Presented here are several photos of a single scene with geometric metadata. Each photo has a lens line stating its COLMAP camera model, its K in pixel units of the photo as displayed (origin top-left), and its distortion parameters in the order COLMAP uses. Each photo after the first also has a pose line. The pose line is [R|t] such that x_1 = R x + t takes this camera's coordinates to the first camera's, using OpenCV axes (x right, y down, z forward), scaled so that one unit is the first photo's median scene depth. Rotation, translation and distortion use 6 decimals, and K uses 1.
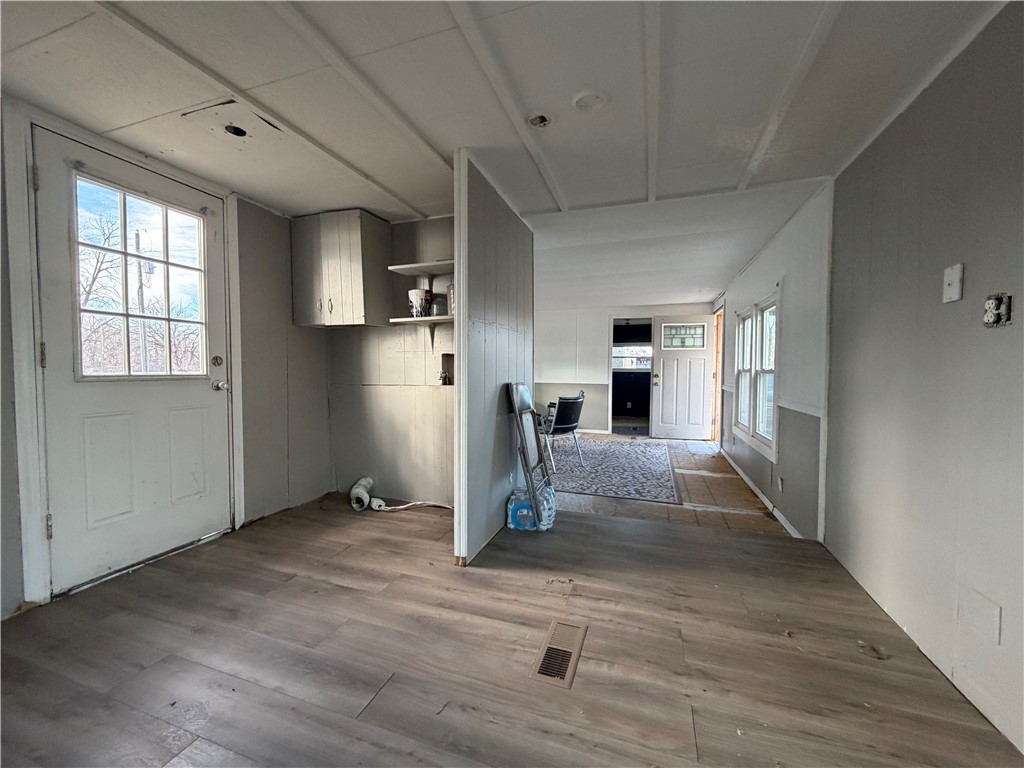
lens RADIAL K [[406.5, 0, 507.4], [0, 406.5, 388.8], [0, 0, 1]] dist [-0.000012, 0.000261]
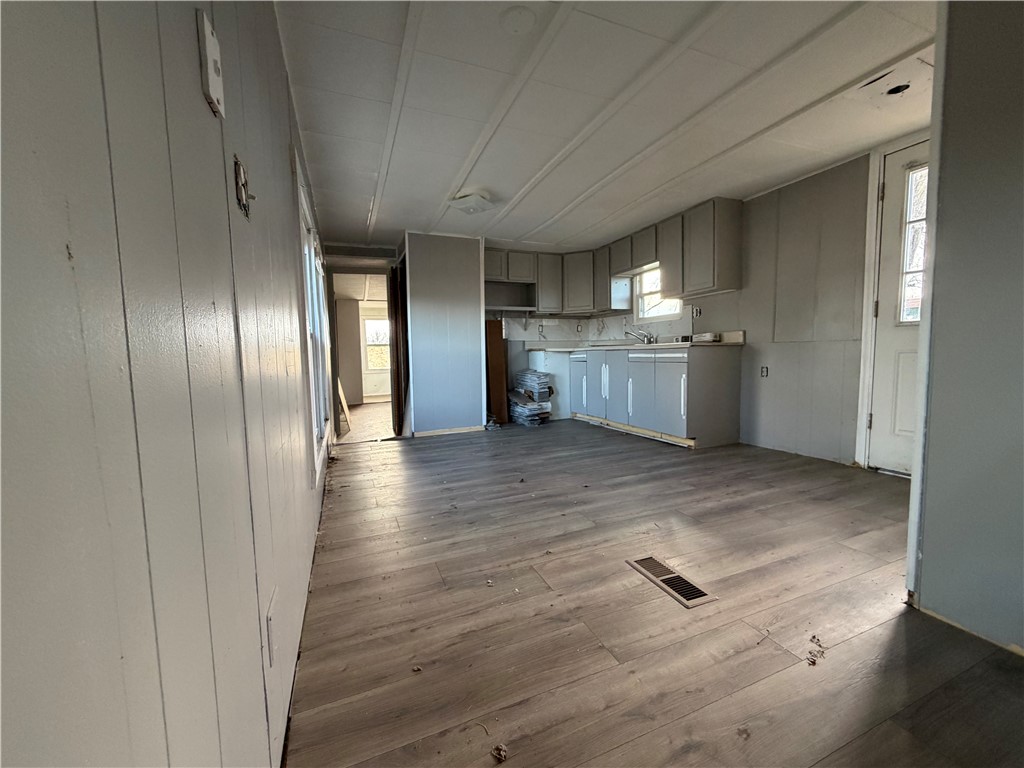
lens RADIAL K [[406.5, 0, 511.8], [0, 406.5, 385.5], [0, 0, 1]] dist [-0.000012, 0.000261]
pose [[-0.754666, 0.068270, -0.652548, 1.038985], [-0.005196, 0.993919, 0.109994, 0.044504], [0.656088, 0.086400, -0.749722, 1.430333]]
